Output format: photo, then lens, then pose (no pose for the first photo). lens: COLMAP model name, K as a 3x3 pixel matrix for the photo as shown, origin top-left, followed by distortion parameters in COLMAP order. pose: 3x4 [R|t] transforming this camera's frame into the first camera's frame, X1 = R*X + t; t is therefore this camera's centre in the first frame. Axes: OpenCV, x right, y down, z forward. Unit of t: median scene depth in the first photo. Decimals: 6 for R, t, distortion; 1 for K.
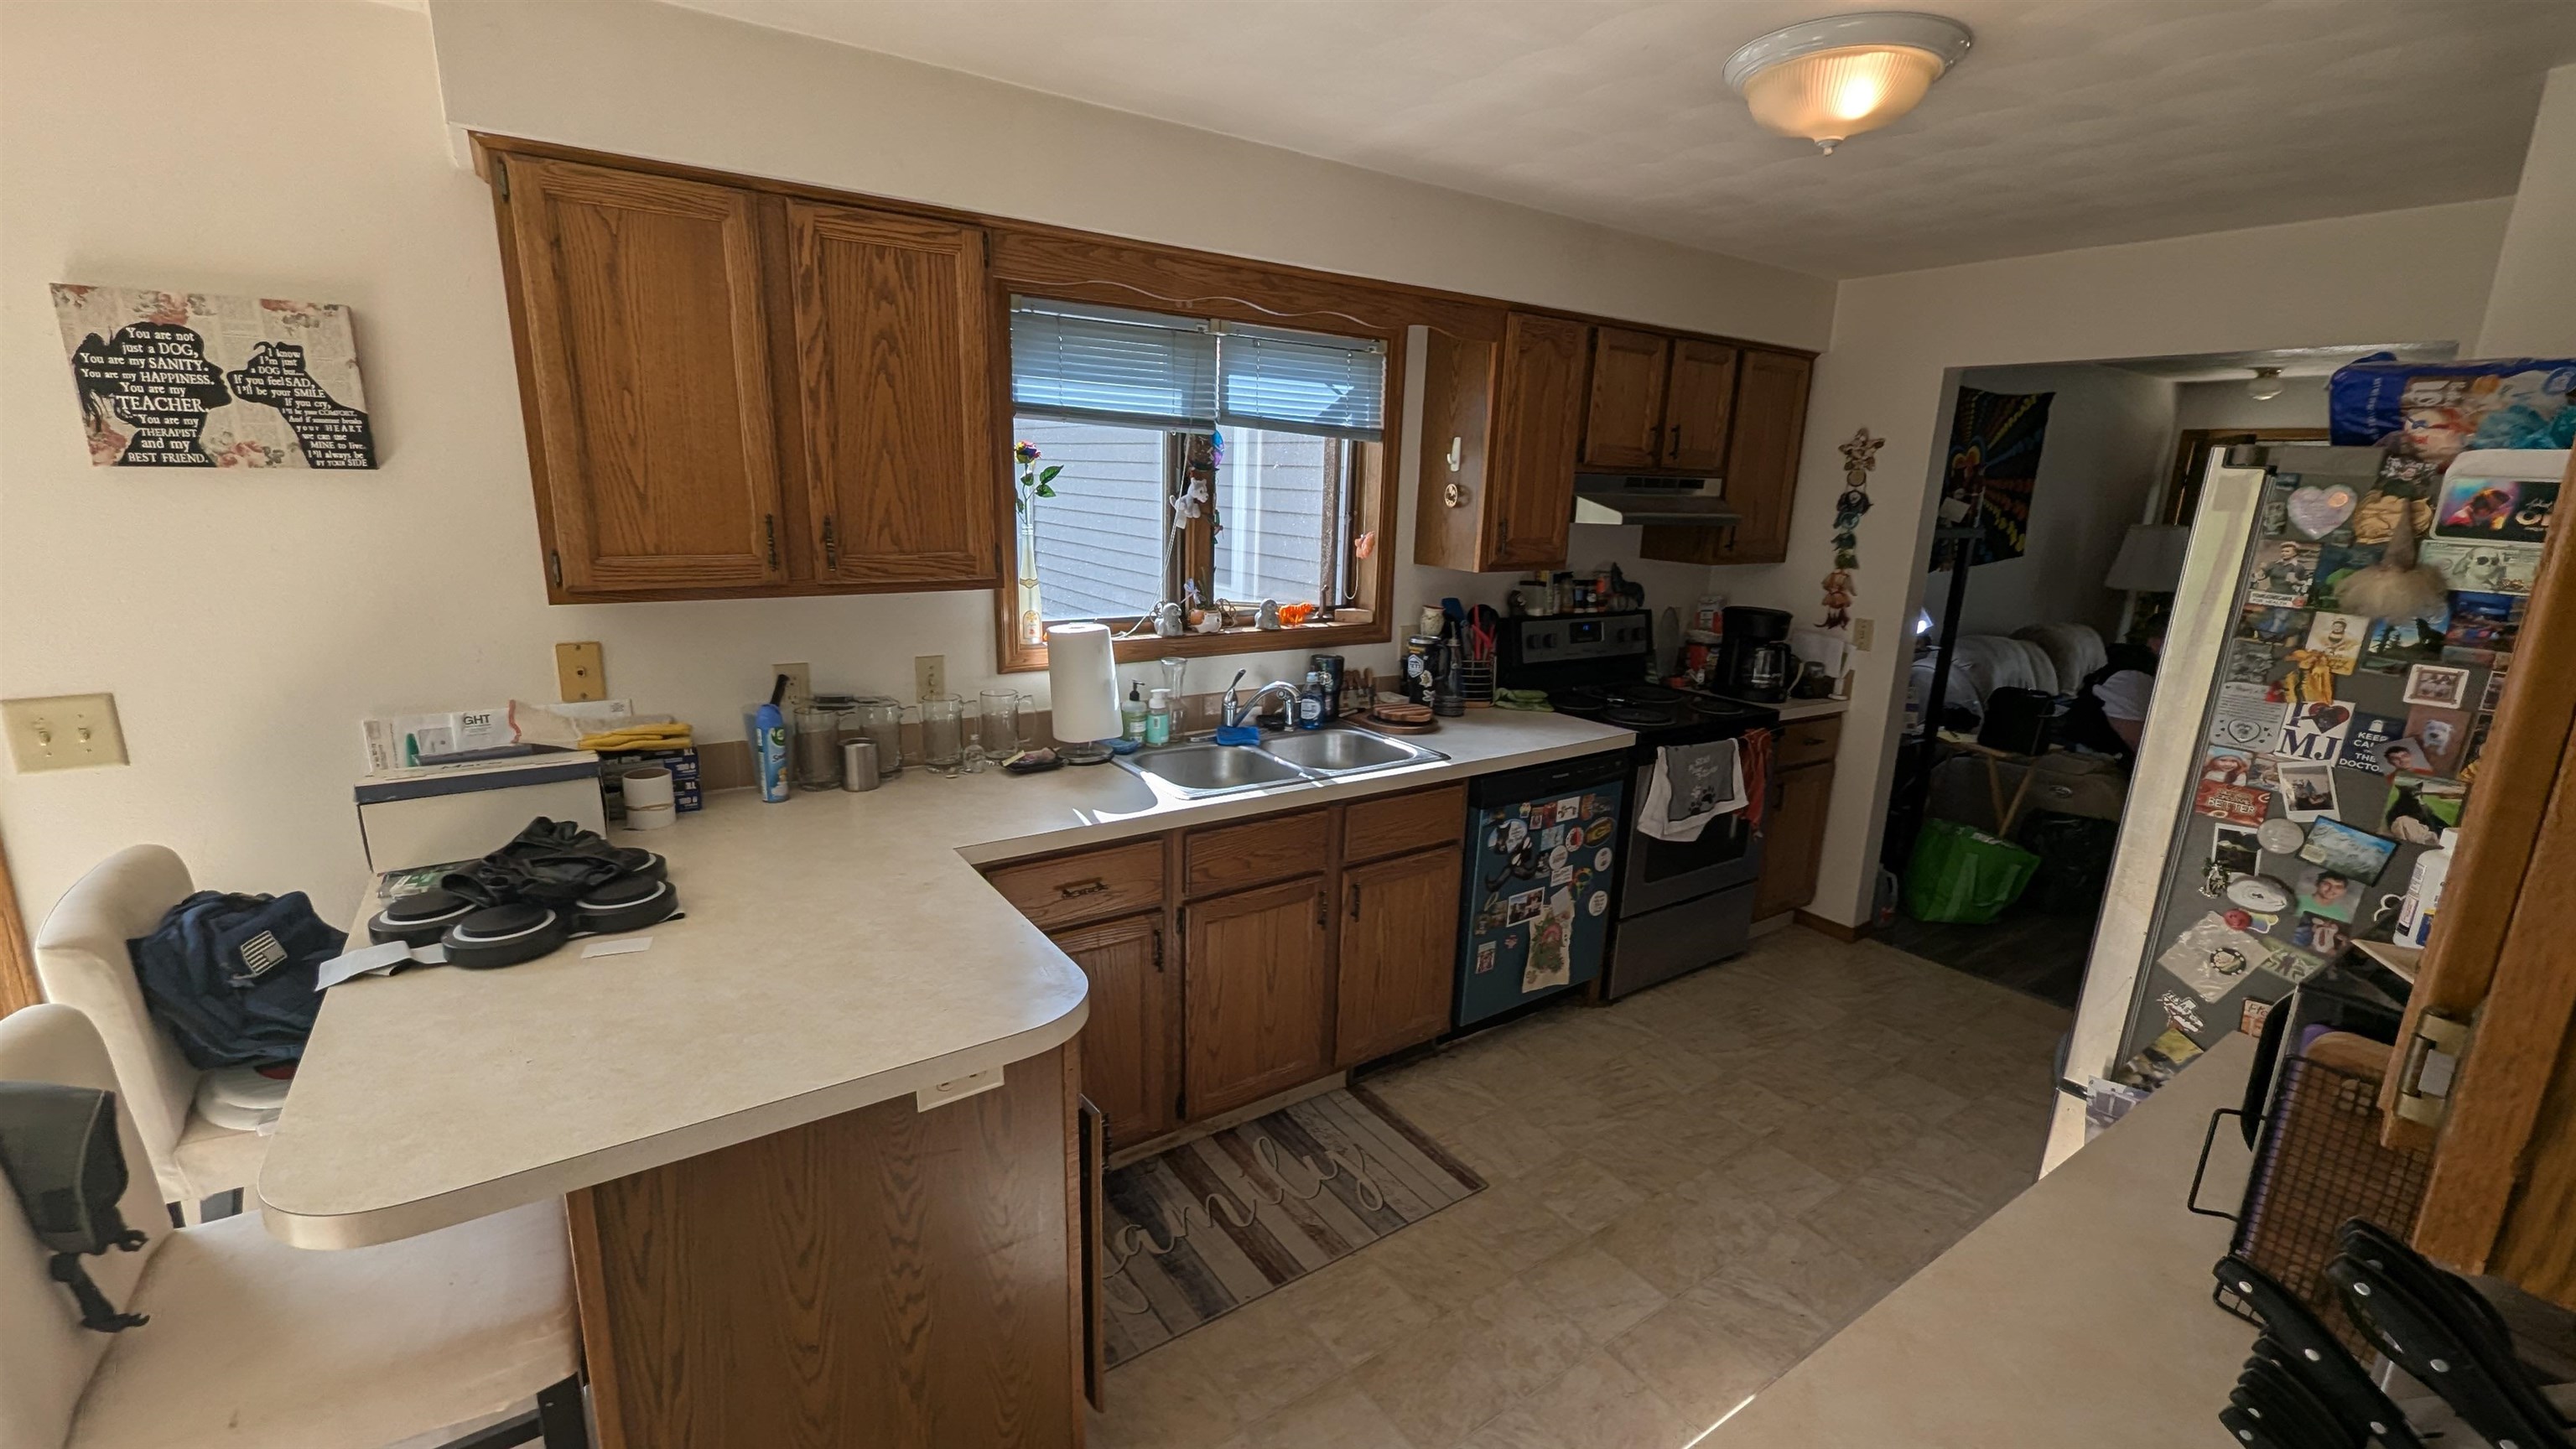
lens RADIAL K [[1063.9, 0, 1280.7], [0, 1063.9, 734.1], [0, 0, 1]] dist [-0.000647, -0.003614]
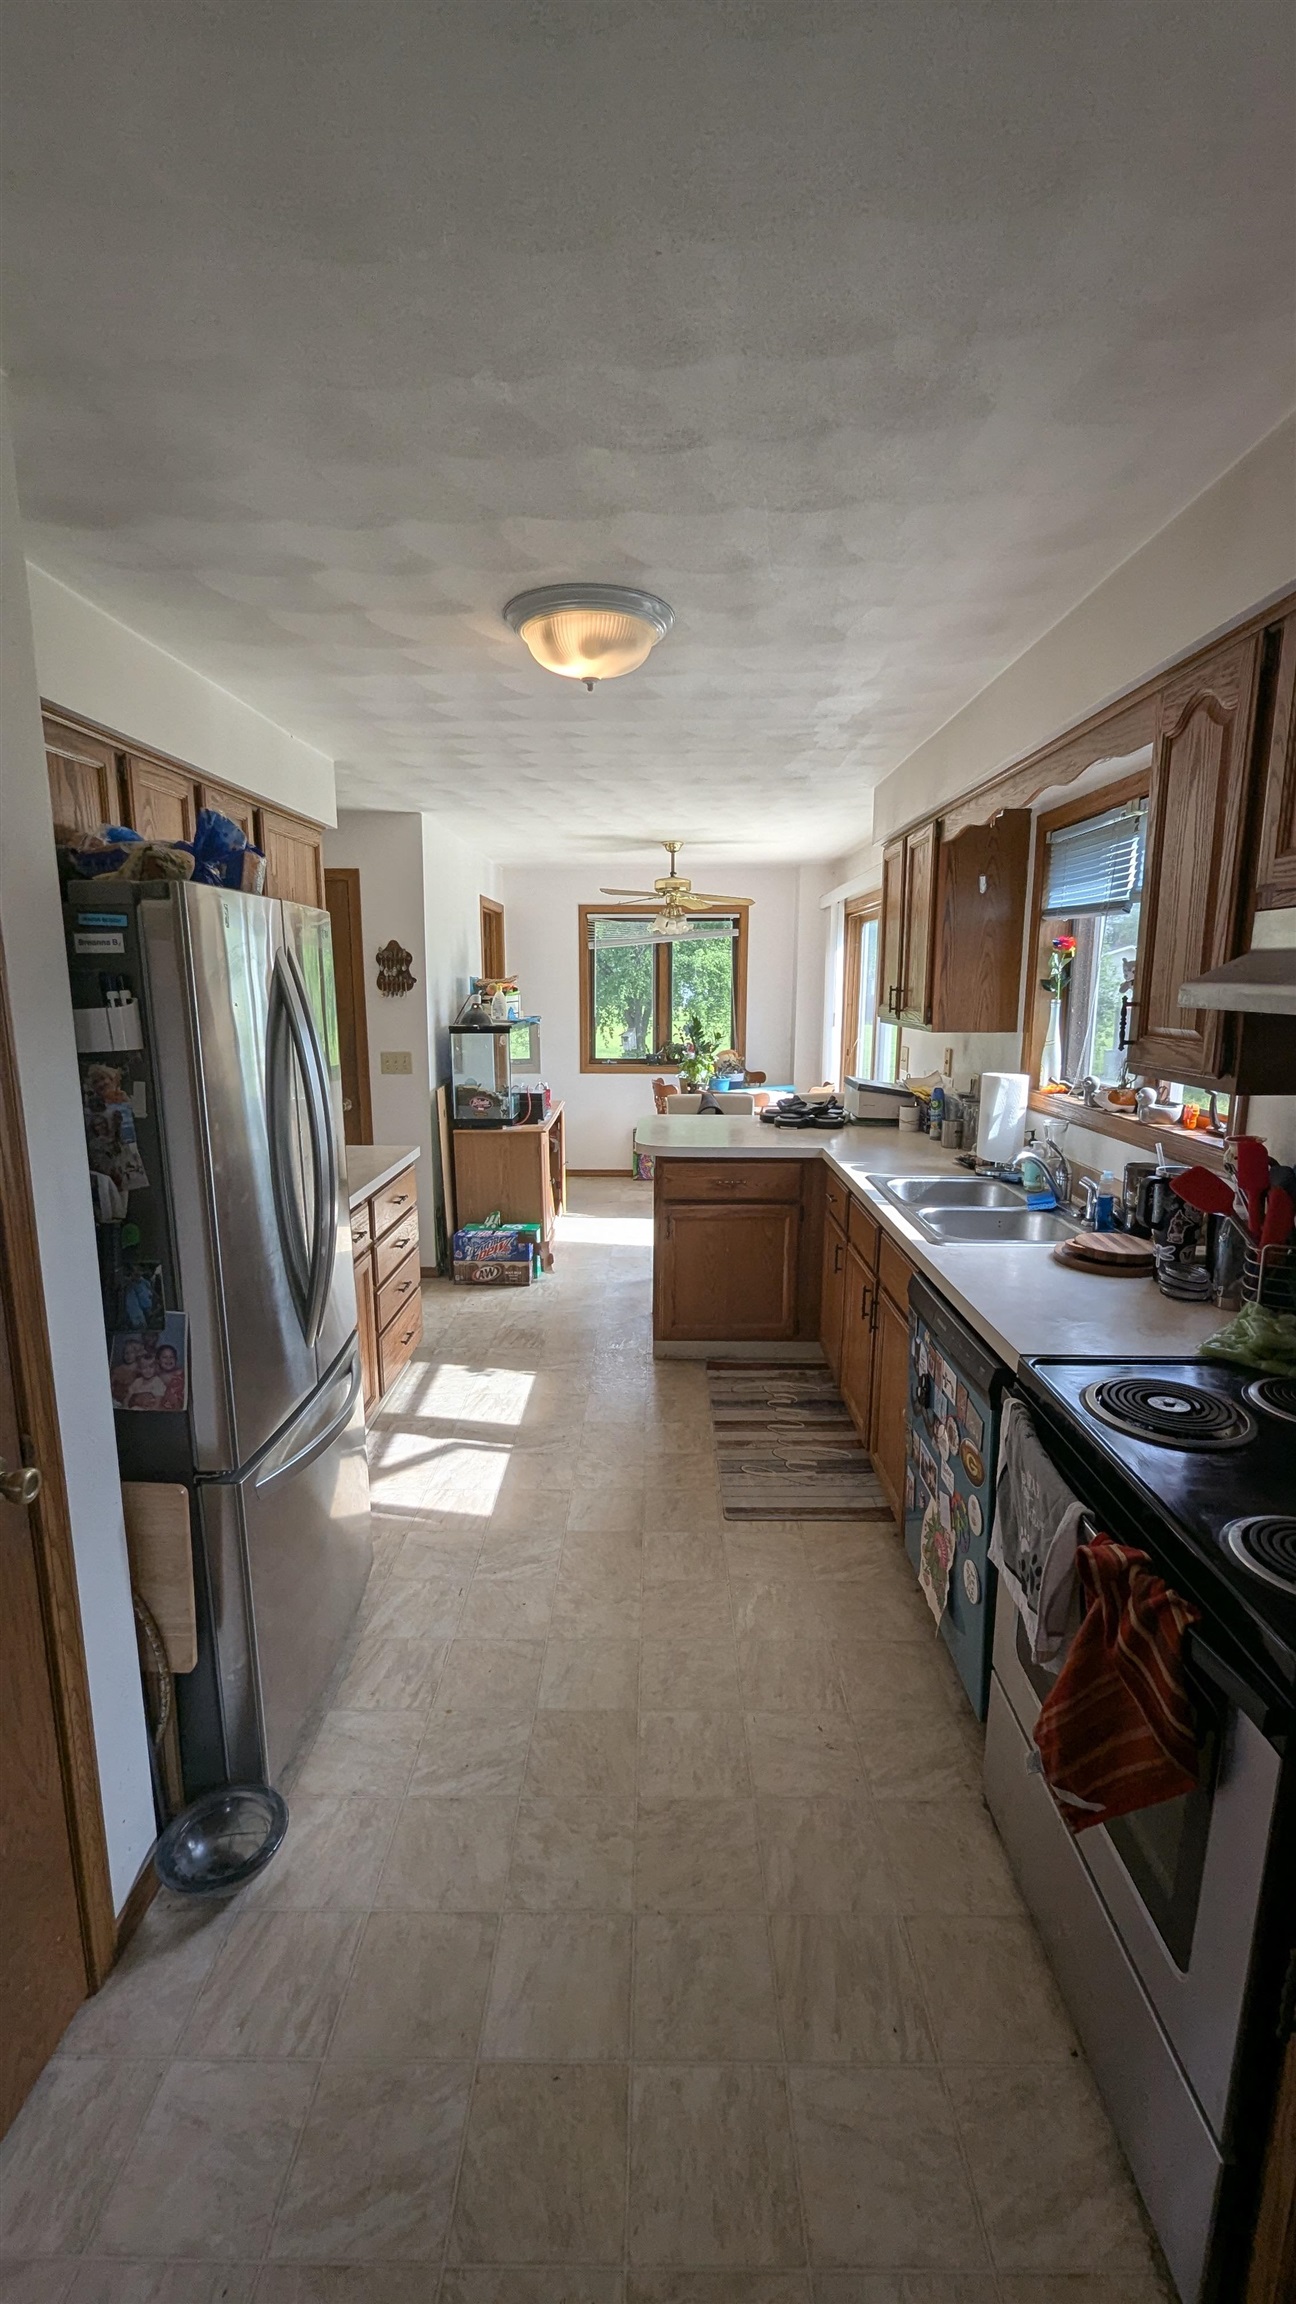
lens RADIAL K [[951.6, 0, 648.0], [0, 951.6, 1152.0], [0, 0, 1]] dist [-0.000647, -0.003614]
pose [[-0.574905, 0.117462, -0.809745, 1.544844], [-0.208486, 0.935947, 0.283791, -0.377286], [0.791213, 0.331973, -0.513591, 1.921901]]
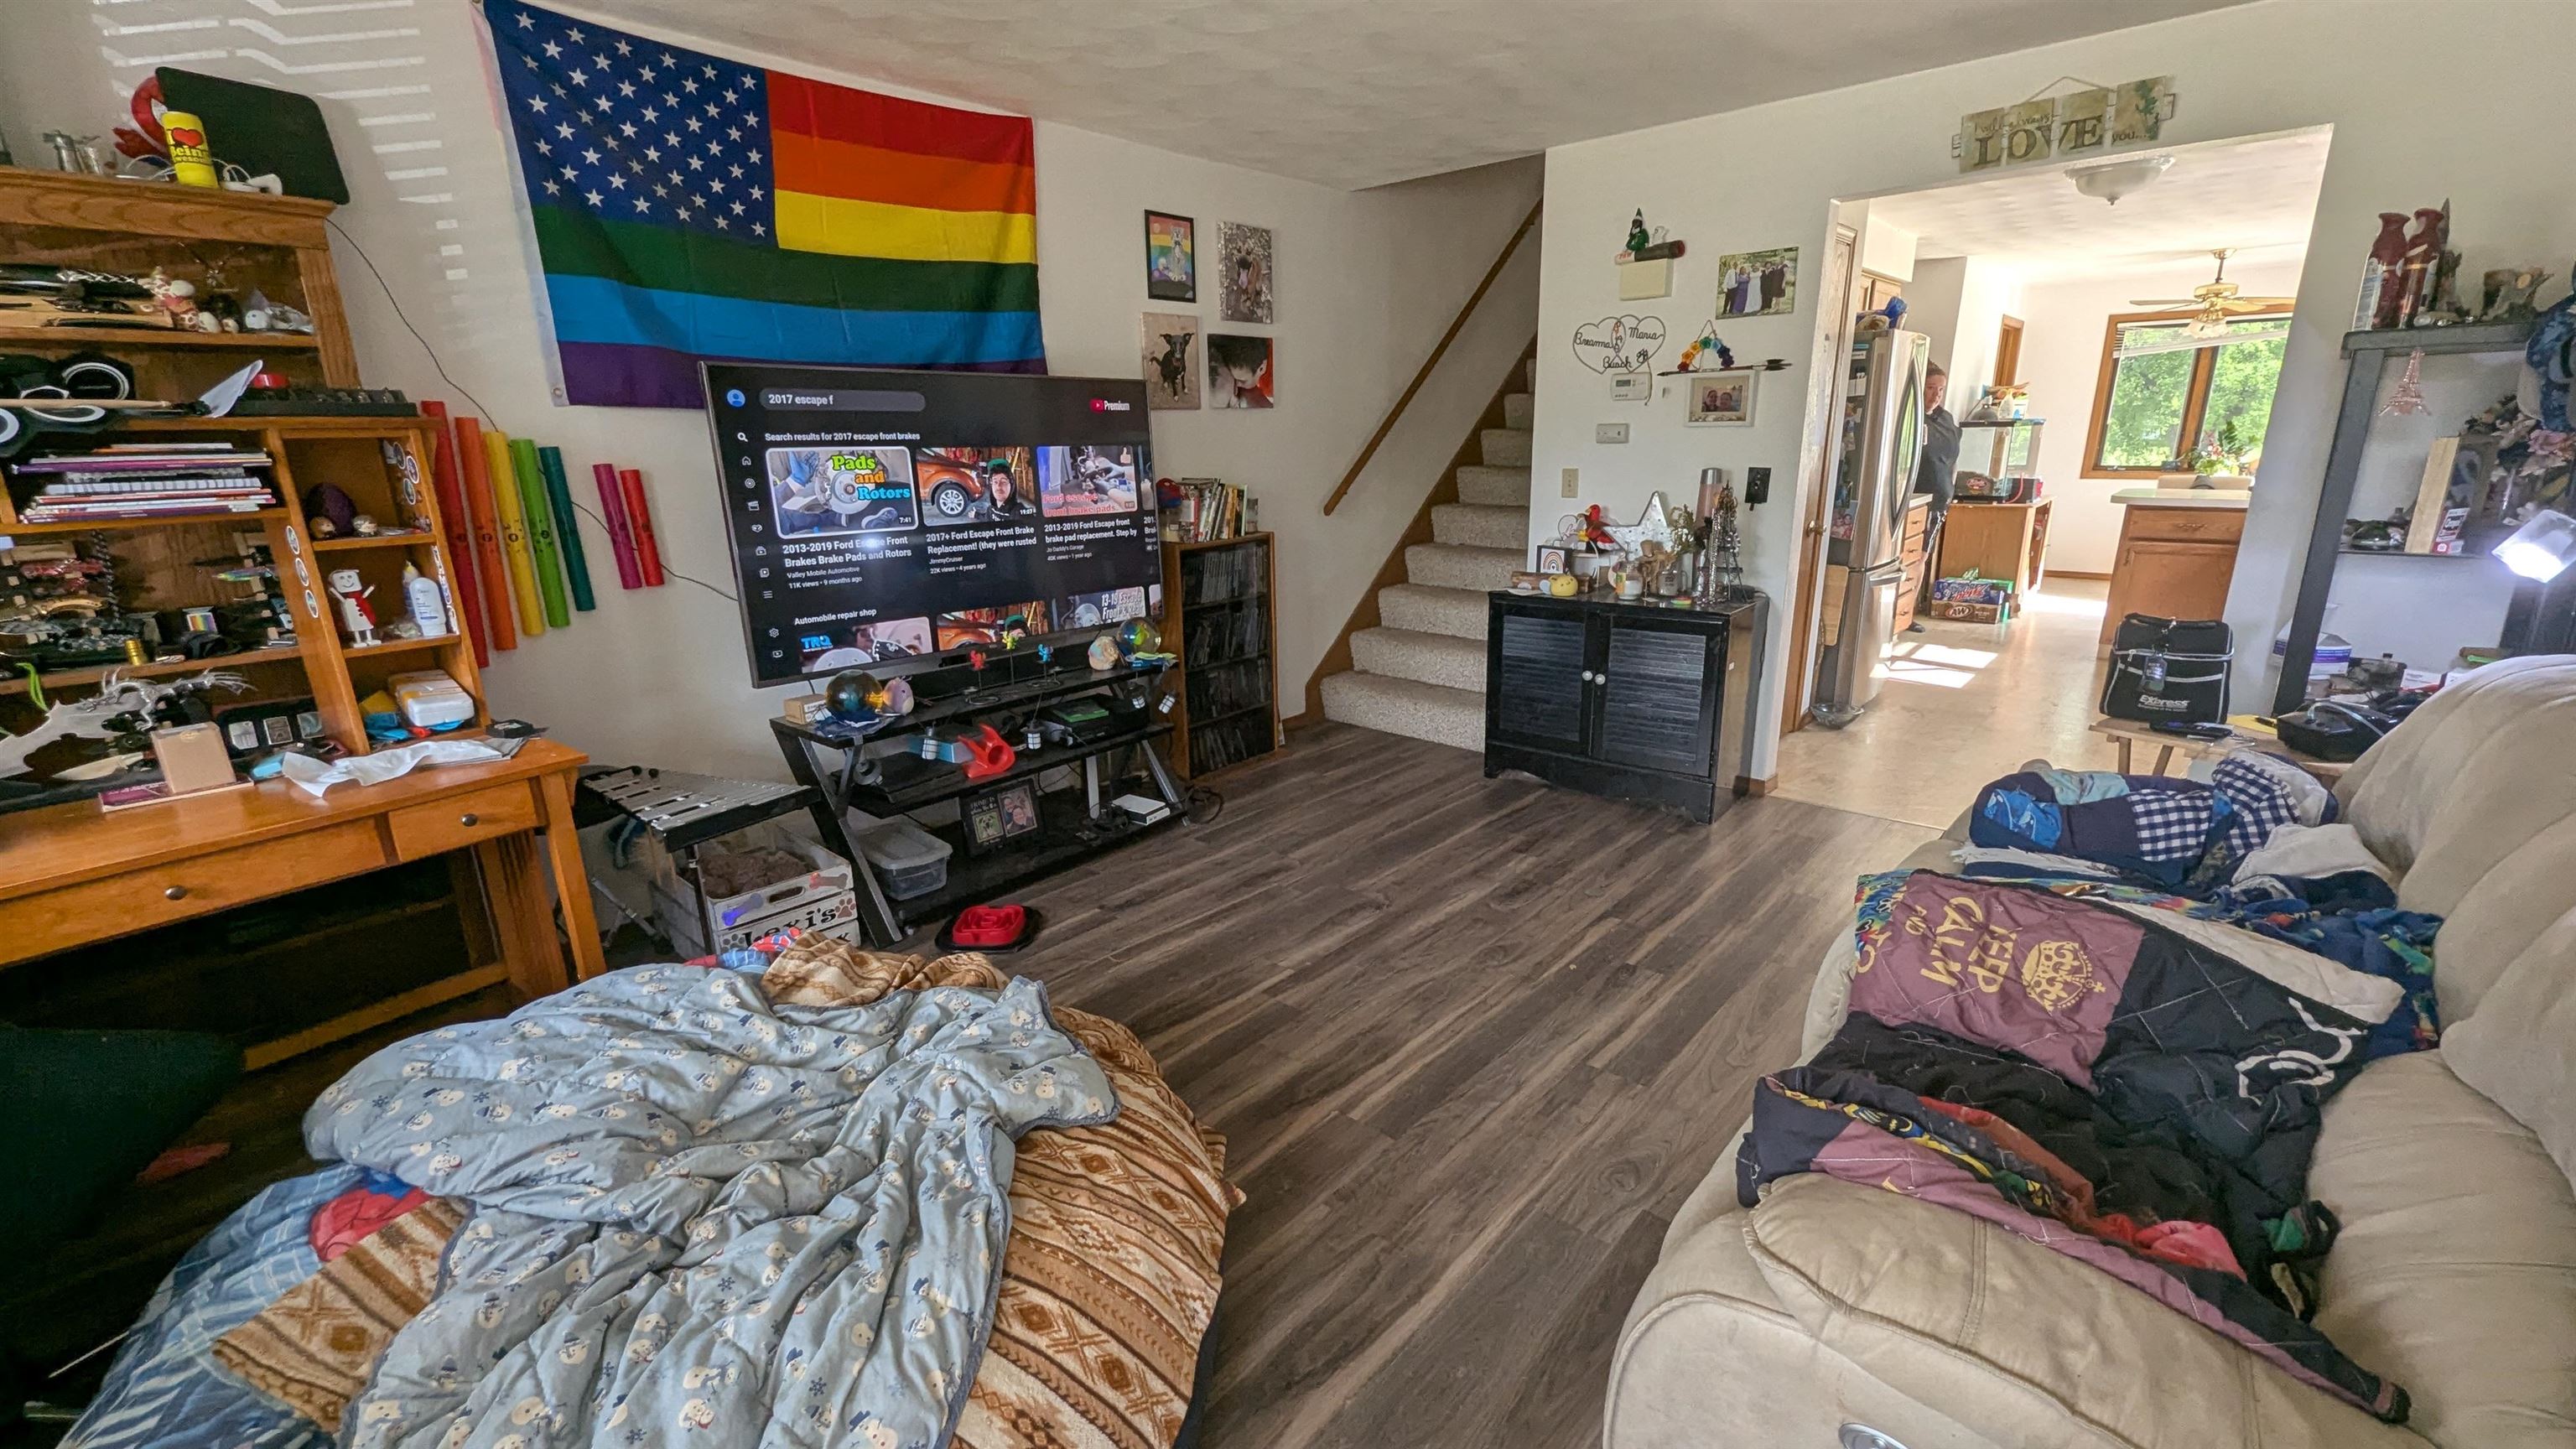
lens RADIAL K [[1063.9, 0, 1280.7], [0, 1063.9, 734.1], [0, 0, 1]] dist [-0.000647, -0.003614]
pose [[-0.971619, 0.056082, -0.229807, 3.117084], [-0.063051, 0.874945, 0.480100, -0.554792], [0.227993, 0.480964, -0.846577, 3.341139]]
